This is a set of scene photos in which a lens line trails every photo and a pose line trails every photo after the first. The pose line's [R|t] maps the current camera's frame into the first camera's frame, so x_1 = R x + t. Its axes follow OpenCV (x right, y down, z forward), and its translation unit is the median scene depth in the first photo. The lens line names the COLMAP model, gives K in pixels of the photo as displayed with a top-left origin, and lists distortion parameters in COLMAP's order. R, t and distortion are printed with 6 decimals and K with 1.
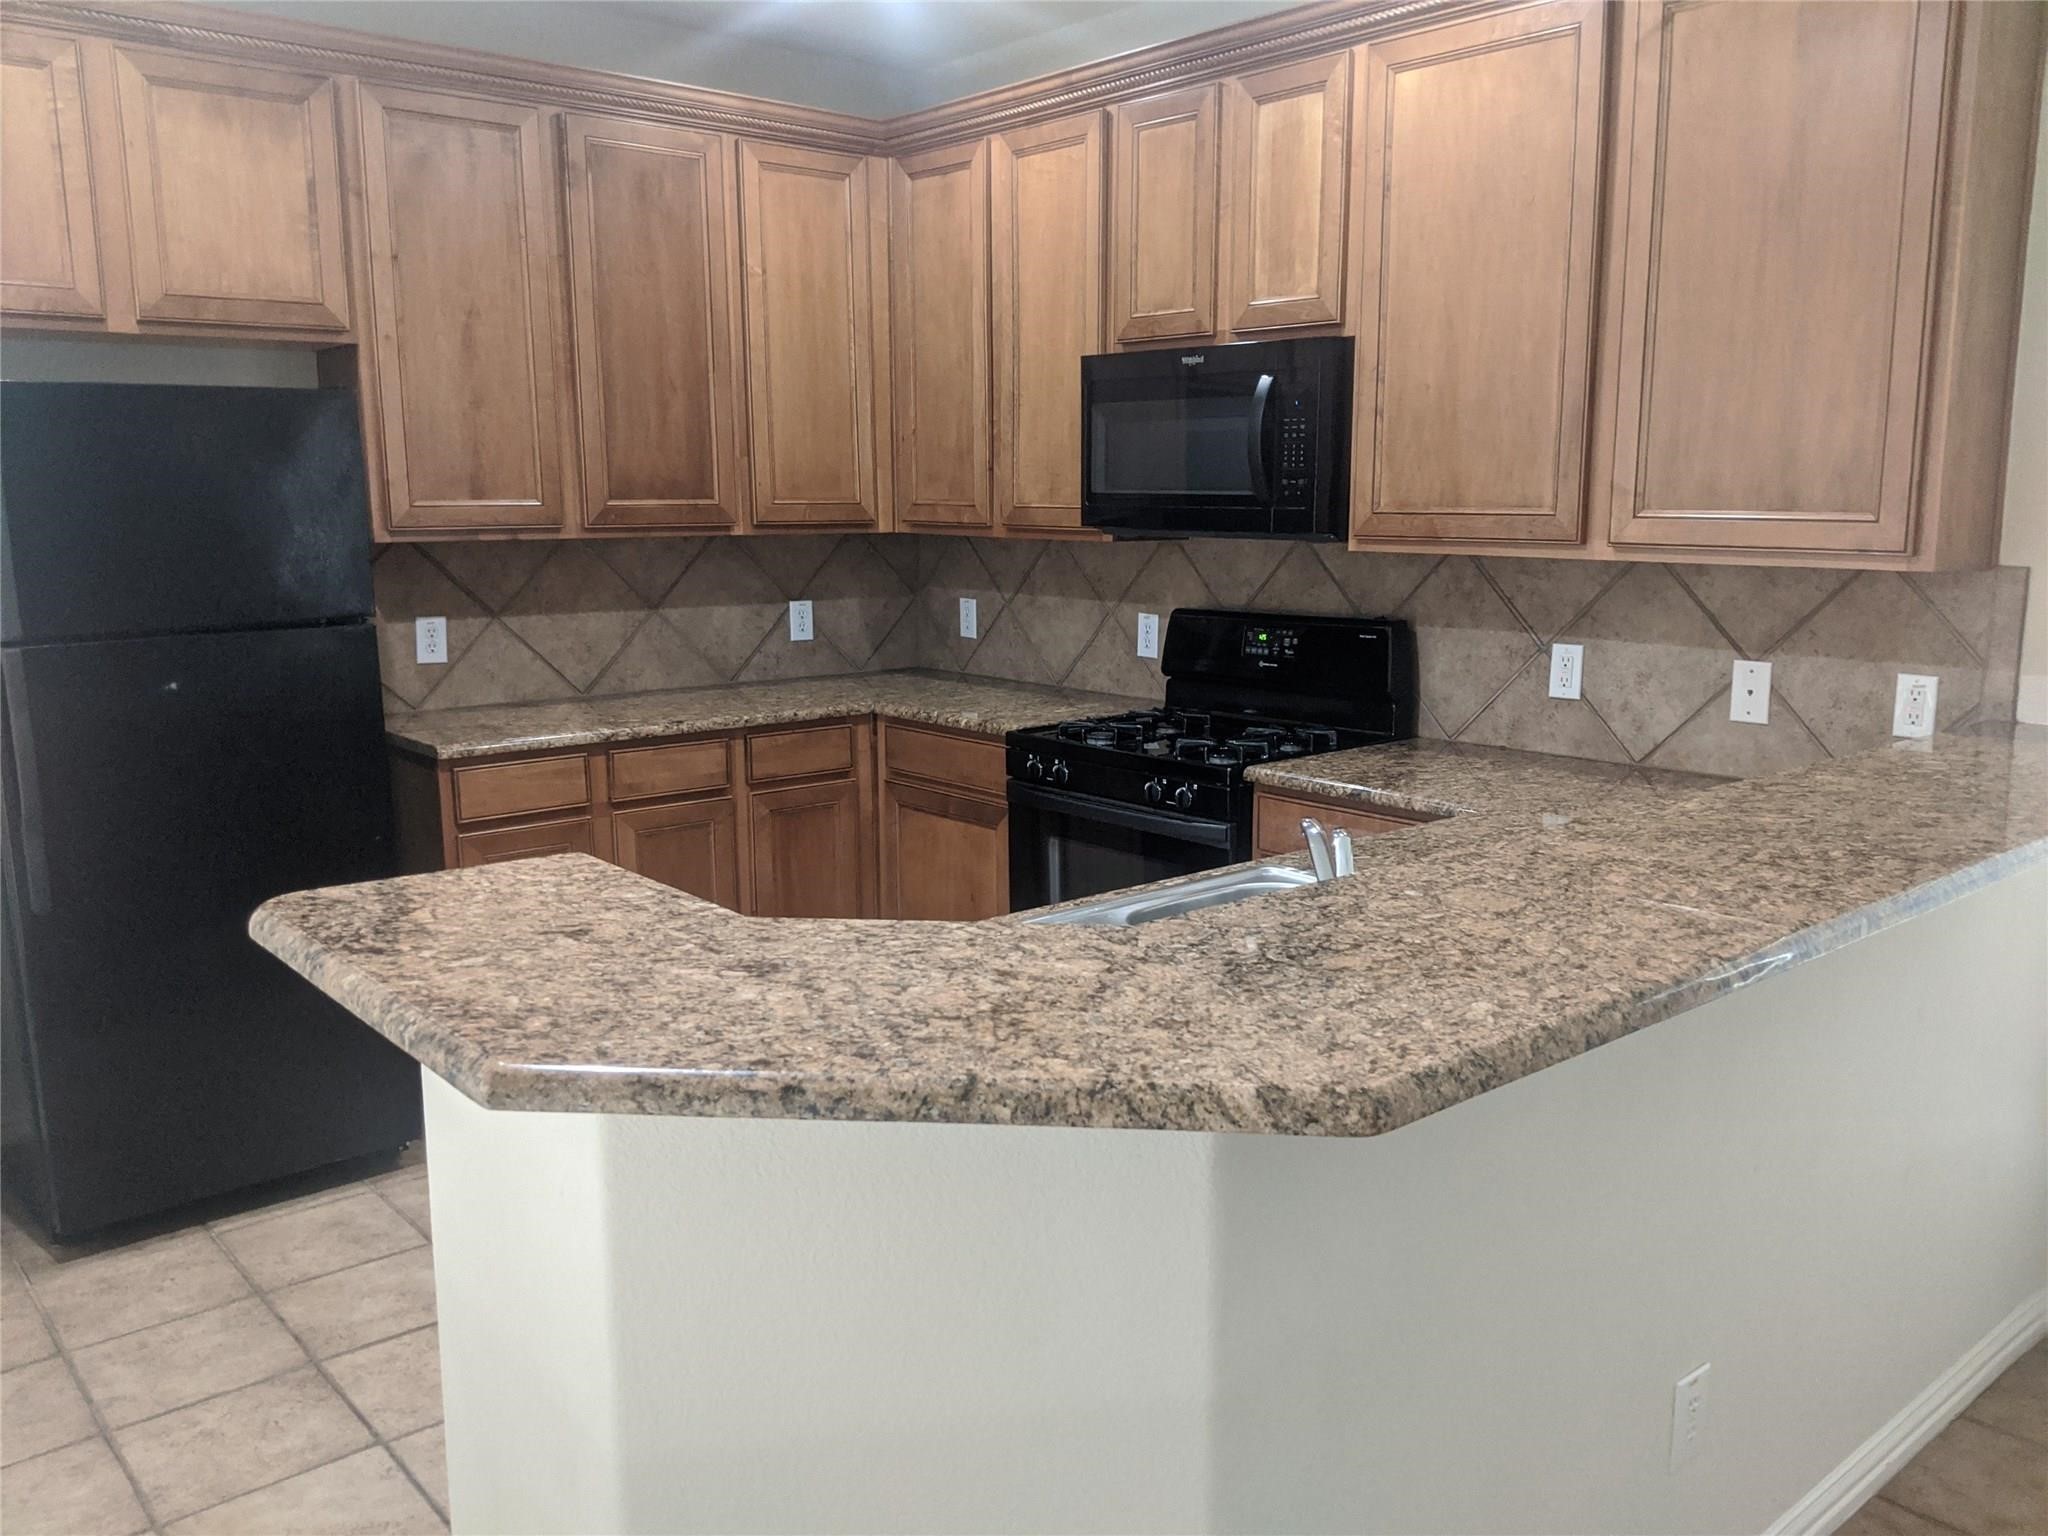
lens RADIAL K [[1657.5, 0, 1029.2], [0, 1657.5, 791.8], [0, 0, 1]] dist [0.010782, 0.017625]
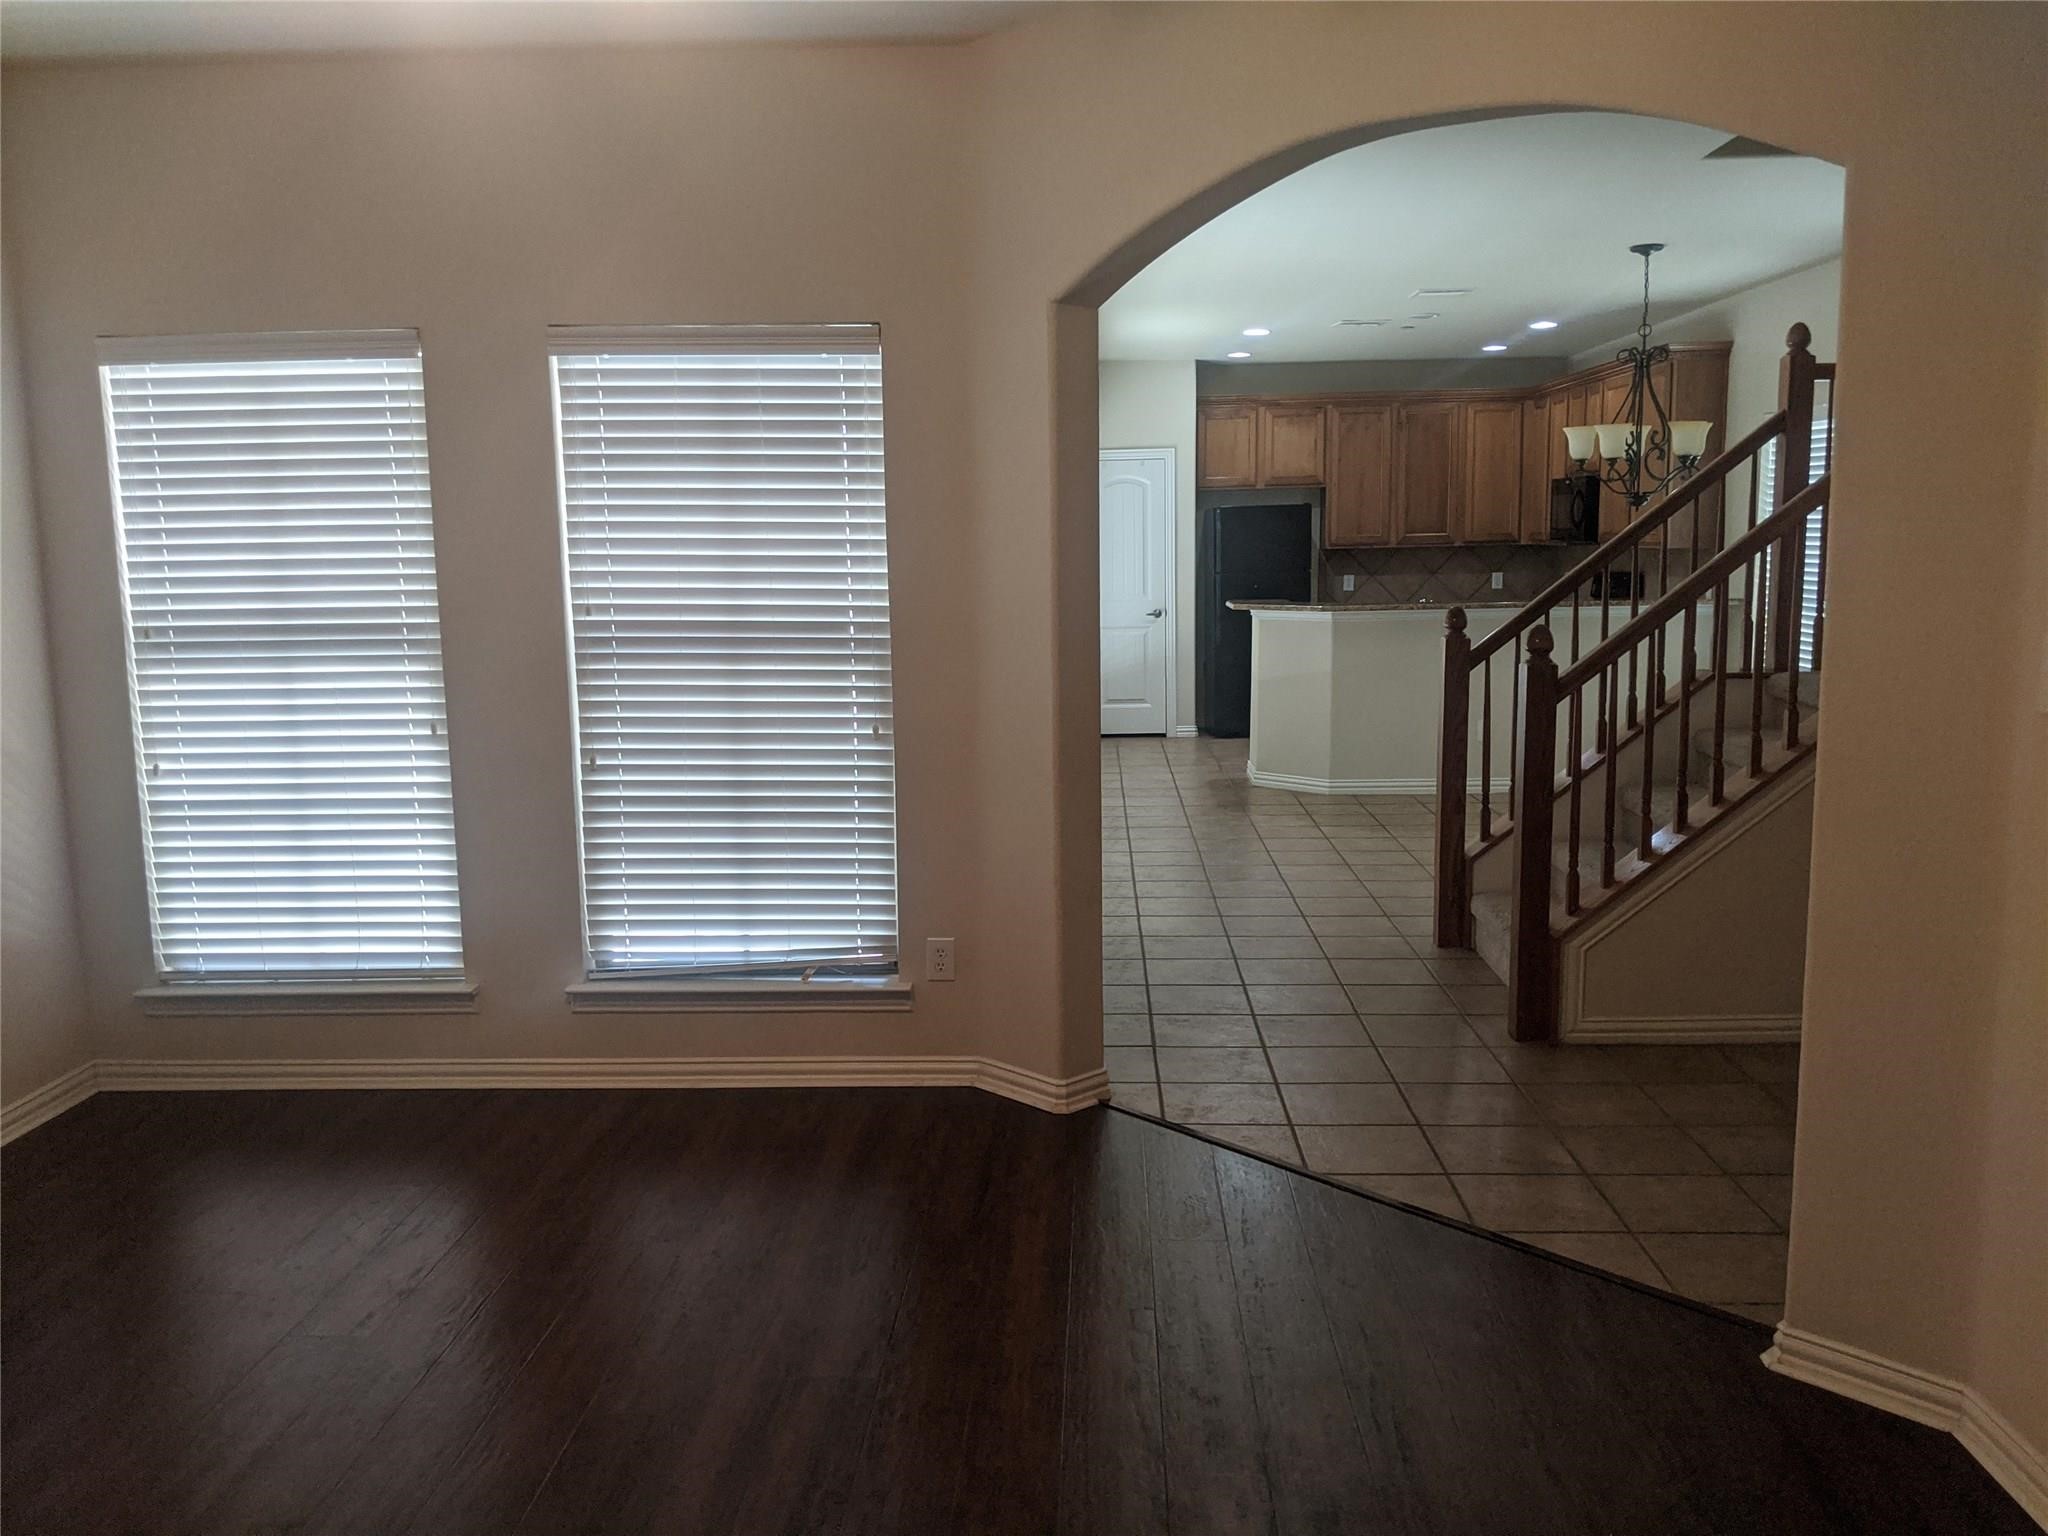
lens RADIAL K [[1586.6, 0, 1024.0], [0, 1586.6, 768.0], [0, 0, 1]] dist [0.005151, -0.002469]
pose [[0.731986, 0.082342, -0.676326, 1.240157], [-0.104778, 0.994466, 0.007675, 0.296421], [0.673215, 0.065246, 0.736562, -1.553844]]
